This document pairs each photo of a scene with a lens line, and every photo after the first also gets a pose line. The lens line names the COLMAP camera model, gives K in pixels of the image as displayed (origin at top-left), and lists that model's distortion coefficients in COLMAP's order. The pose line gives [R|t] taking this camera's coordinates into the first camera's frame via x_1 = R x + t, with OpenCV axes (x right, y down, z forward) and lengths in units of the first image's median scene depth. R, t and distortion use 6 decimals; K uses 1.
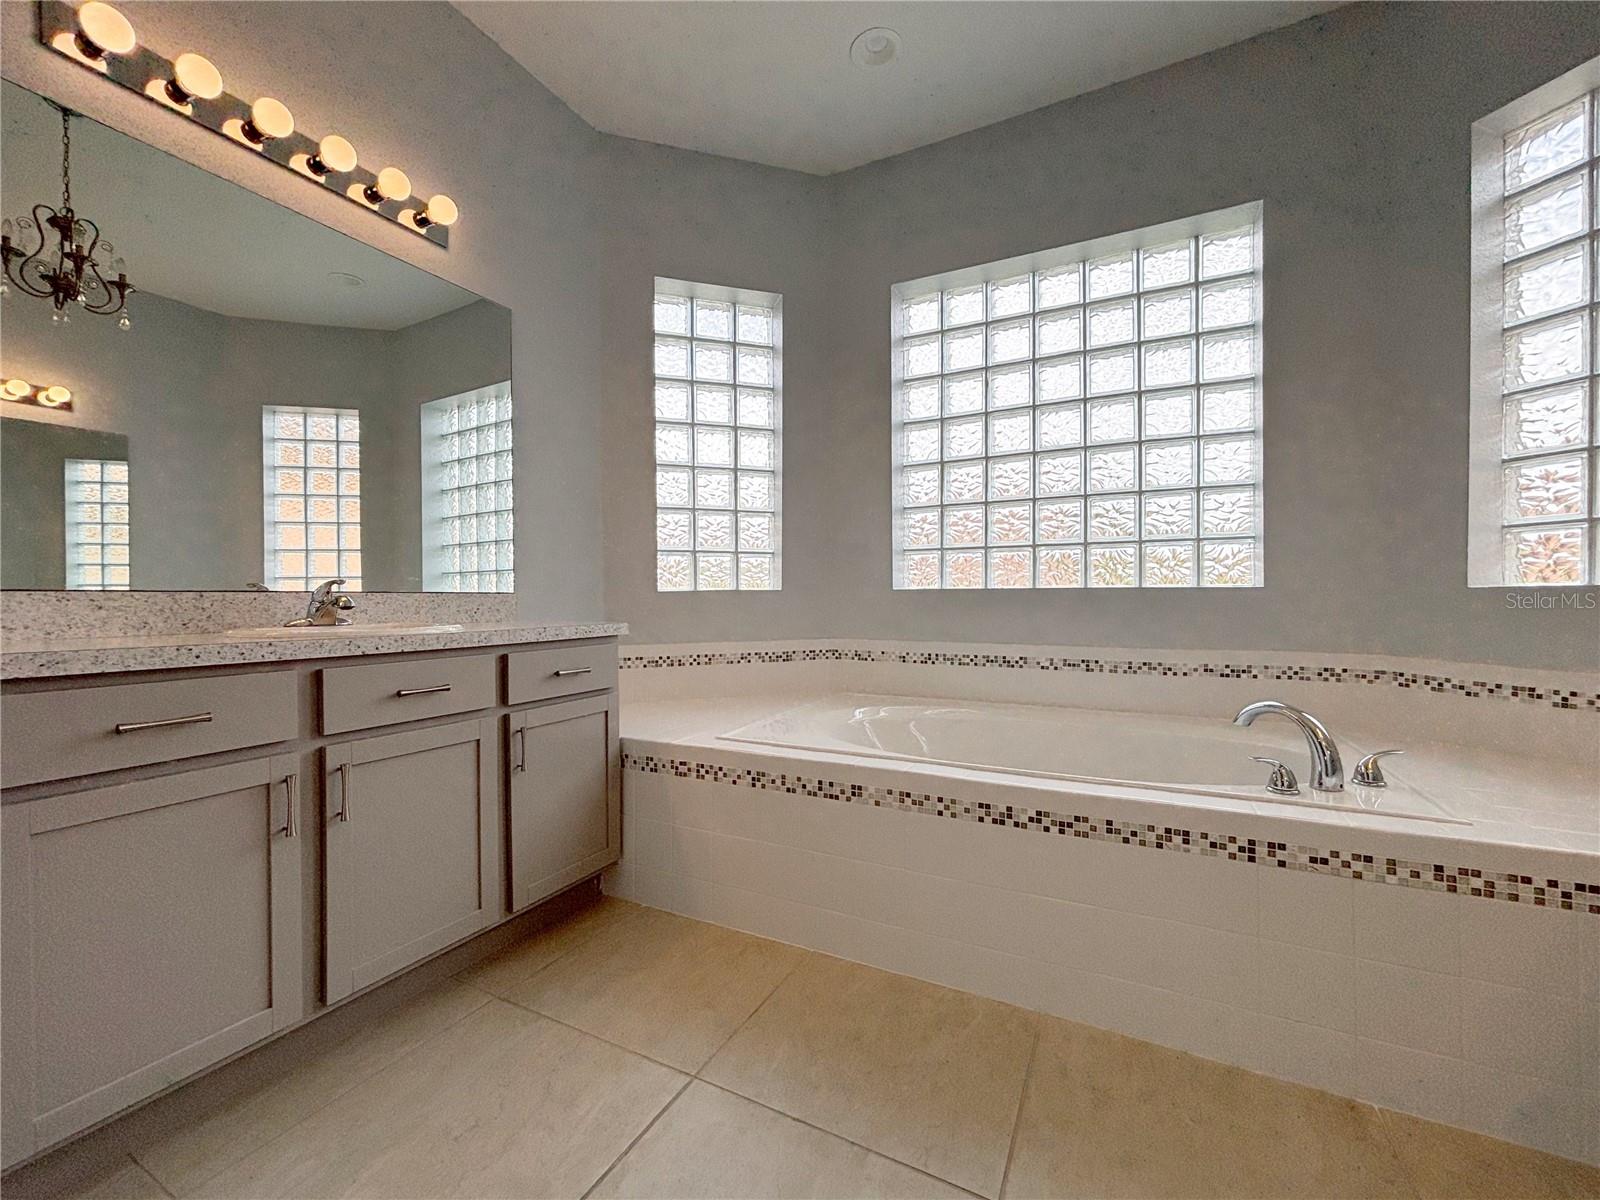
lens RADIAL K [[639.7, 0, 791.6], [0, 639.7, 600.8], [0, 0, 1]] dist [0.001309, 0.000677]
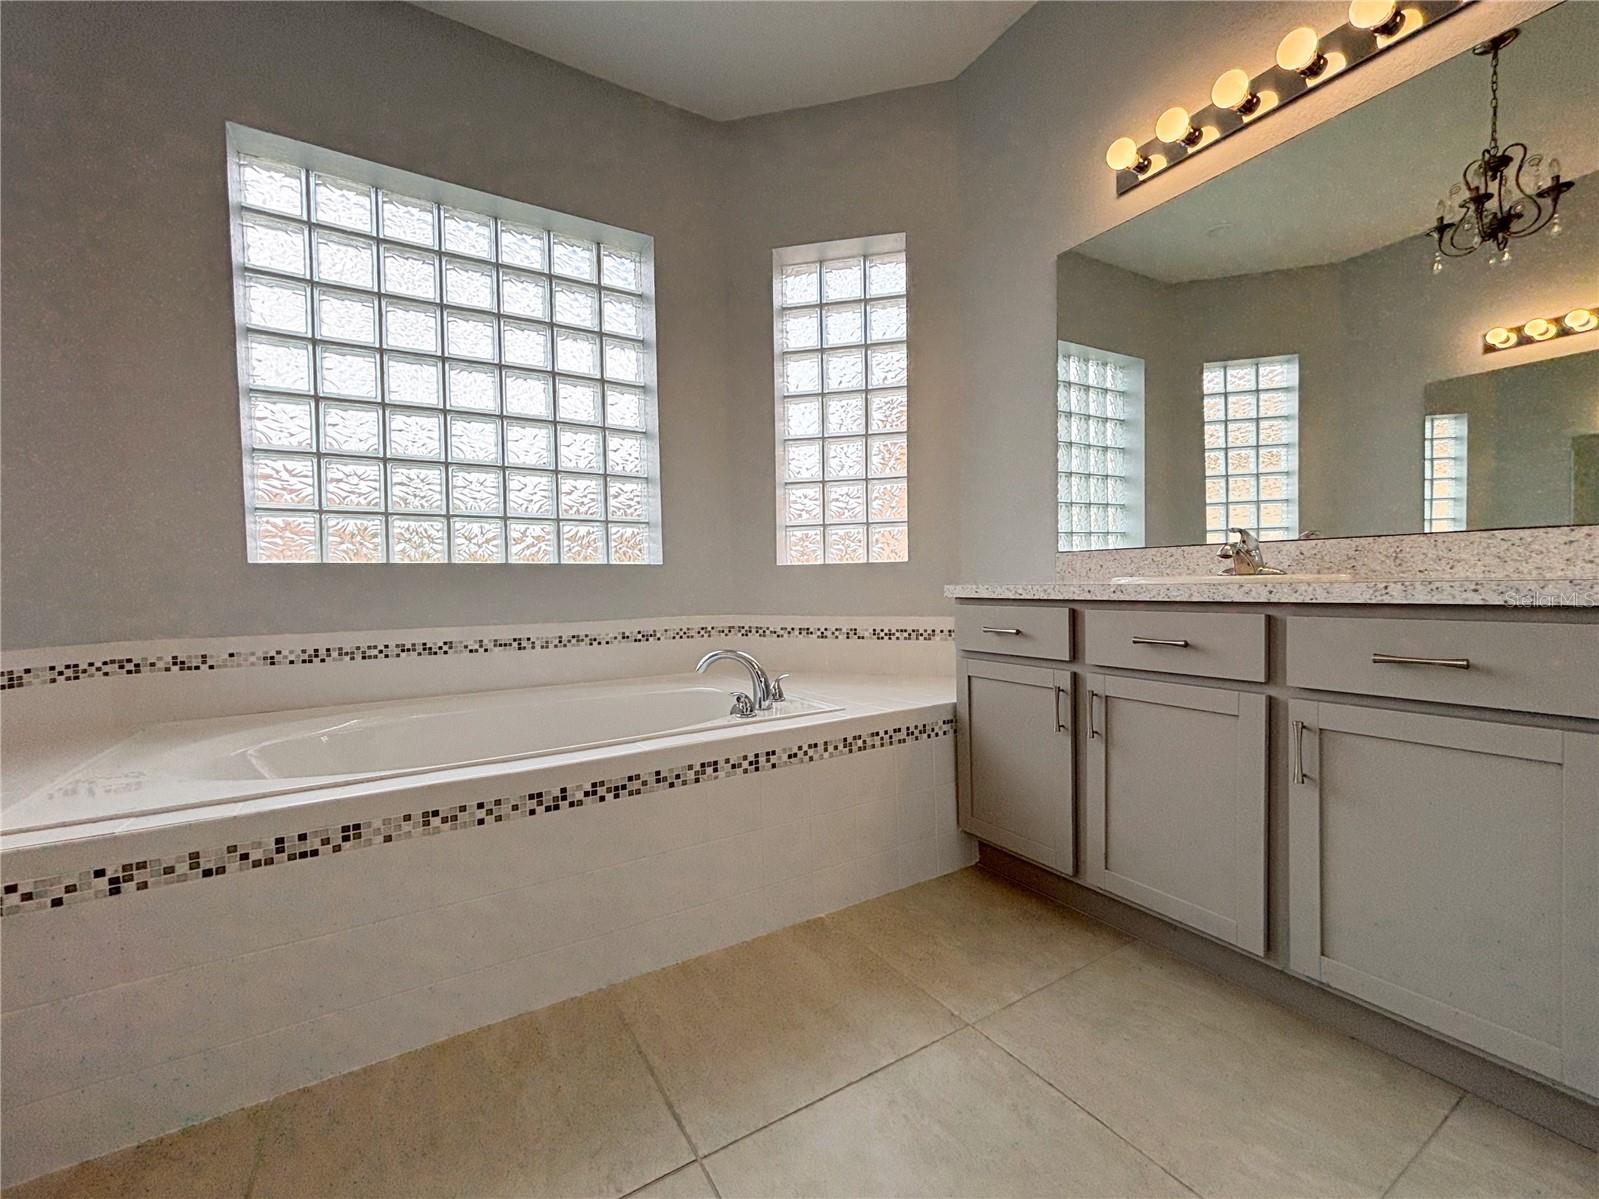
lens RADIAL K [[676.7, 0, 817.1], [0, 676.7, 594.1], [0, 0, 1]] dist [0.002376, 0.000746]
pose [[0.506817, -0.030711, 0.861506, -0.263923], [0.013395, 0.999525, 0.027751, 0.004266], [-0.861949, -0.002525, 0.506988, 0.119503]]
